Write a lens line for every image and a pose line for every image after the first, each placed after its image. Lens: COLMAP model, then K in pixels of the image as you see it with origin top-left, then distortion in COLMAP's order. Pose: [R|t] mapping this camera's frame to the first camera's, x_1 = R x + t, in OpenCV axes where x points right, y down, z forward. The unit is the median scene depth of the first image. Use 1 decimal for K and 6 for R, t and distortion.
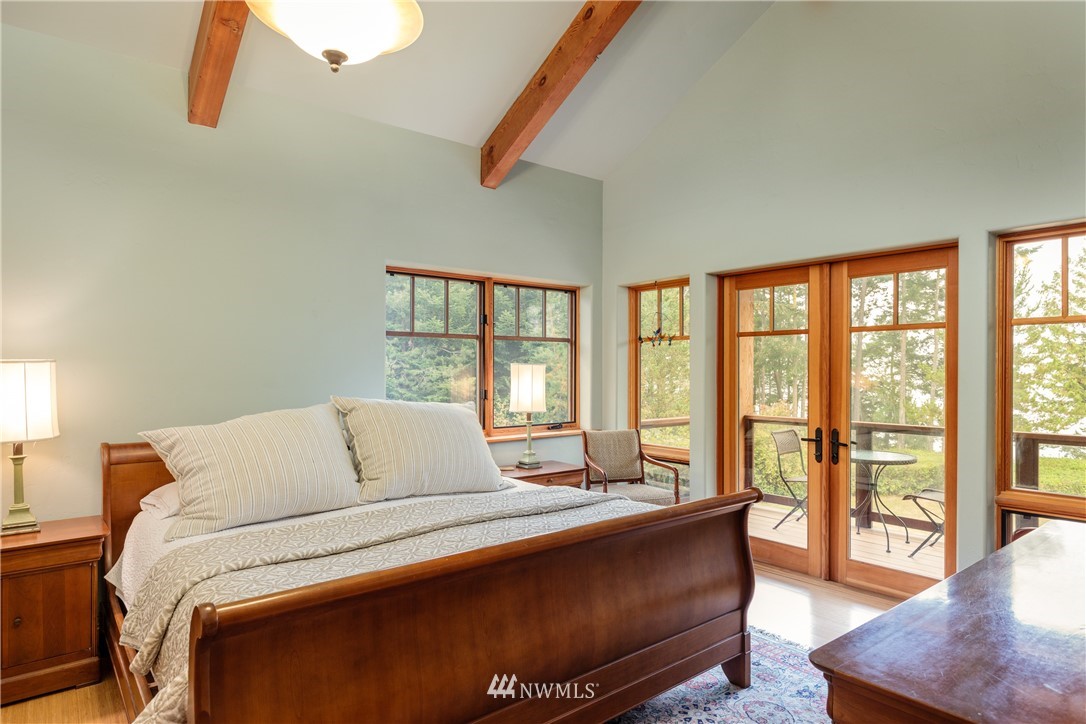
lens RADIAL K [[631.1, 0, 543.1], [0, 631.1, 370.2], [0, 0, 1]] dist [0.005276, 0.001262]
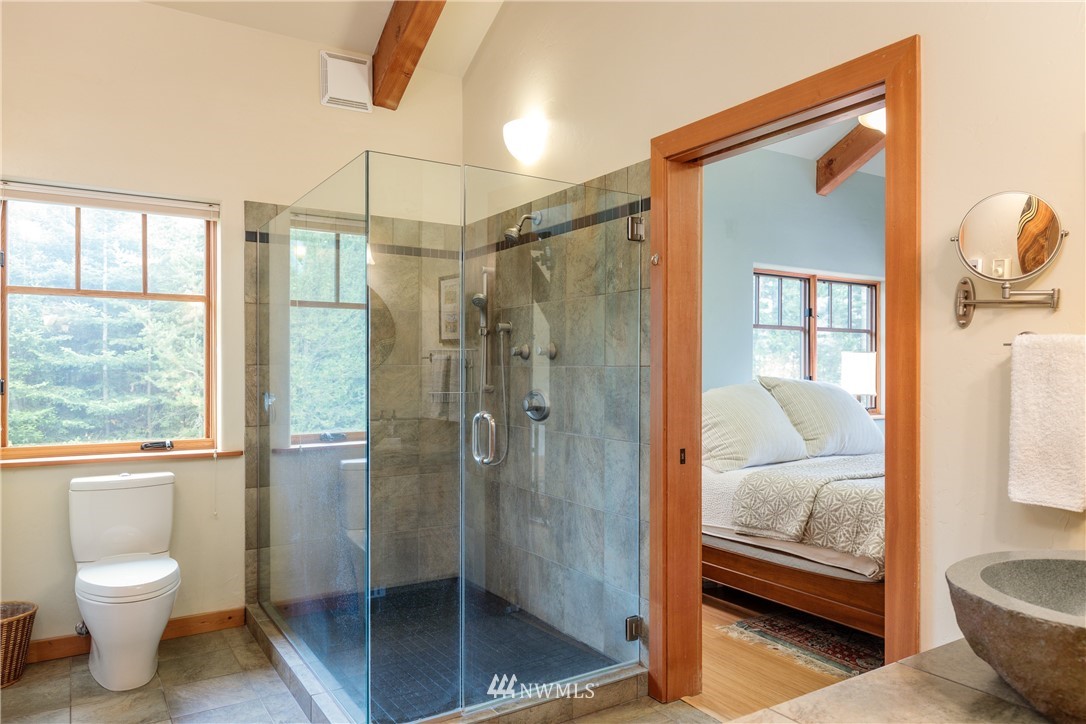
lens RADIAL K [[747.4, 0, 544.6], [0, 747.4, 372.2], [0, 0, 1]] dist [-0.001423, -0.000256]
pose [[0.993148, -0.000214, -0.116863, -0.416915], [0.000329, 0.999999, 0.000967, 0.023451], [0.116863, -0.000999, 0.993148, -0.372394]]
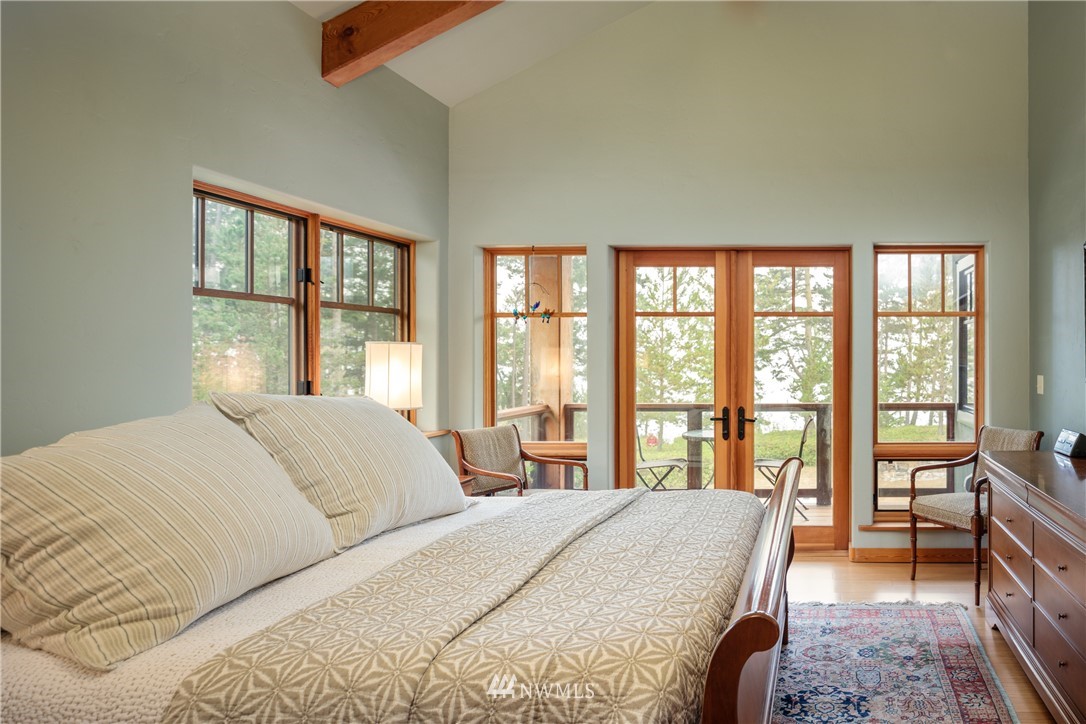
lens RADIAL K [[745.6, 0, 818.6], [0, 745.6, 356.0], [0, 0, 1]] dist [-0.004175, 0.001024]
pose [[0.643856, -0.002978, 0.765141, -0.360165], [0.003100, 0.999994, 0.001284, 0.005374], [-0.765140, 0.001546, 0.643862, 0.080057]]
